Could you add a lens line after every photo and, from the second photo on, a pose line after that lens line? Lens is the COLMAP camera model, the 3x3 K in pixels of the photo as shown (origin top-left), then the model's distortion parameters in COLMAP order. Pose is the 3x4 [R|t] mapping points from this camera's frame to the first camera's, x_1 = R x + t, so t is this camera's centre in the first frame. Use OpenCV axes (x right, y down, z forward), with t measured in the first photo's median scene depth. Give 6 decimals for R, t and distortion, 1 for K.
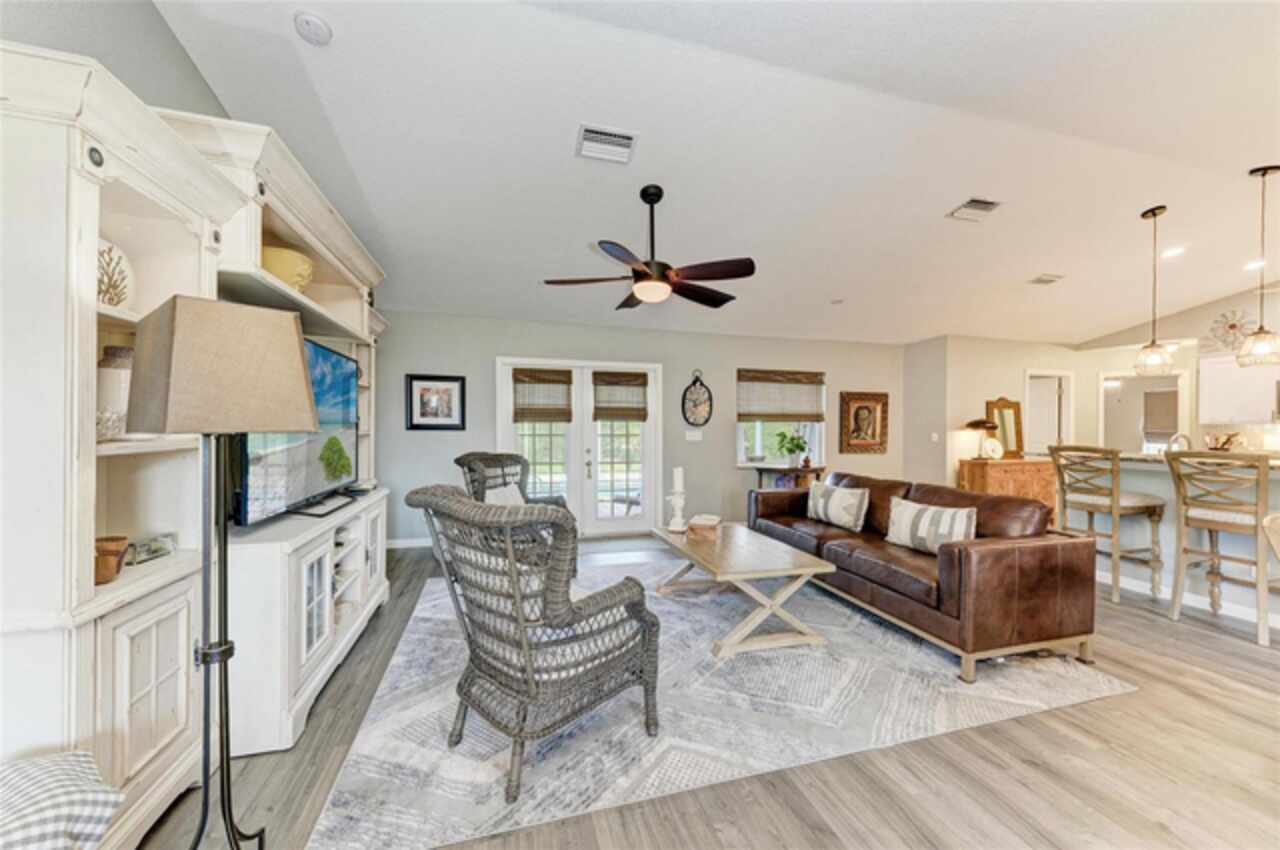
lens RADIAL K [[474.6, 0, 636.2], [0, 474.6, 427.0], [0, 0, 1]] dist [0.003081, 0.000144]
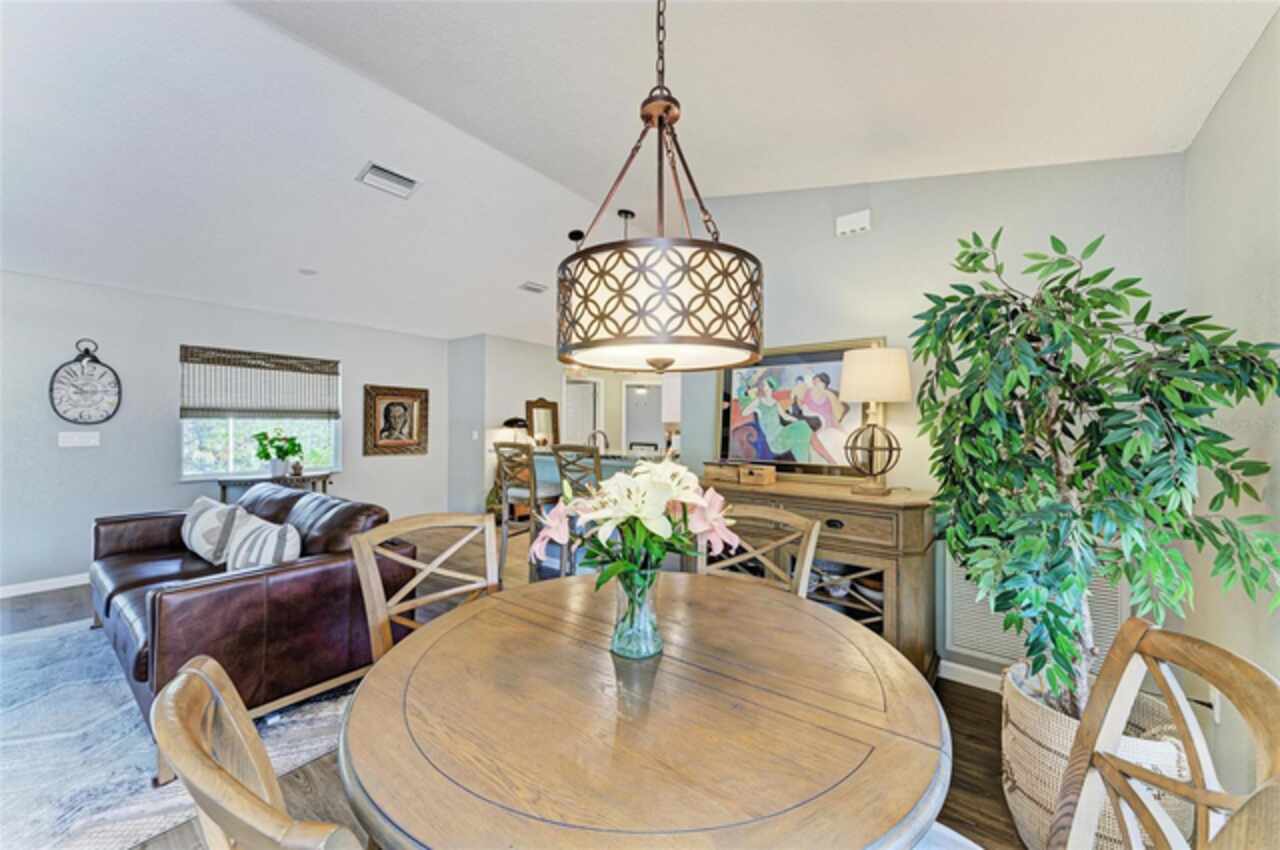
lens RADIAL K [[471.5, 0, 647.0], [0, 471.5, 424.2], [0, 0, 1]] dist [0.001892, 0.000115]
pose [[0.788568, 0.000203, 0.614947, 0.308459], [0.003340, 0.999984, -0.004613, 0.003390], [-0.614938, 0.005692, 0.788555, 0.001476]]
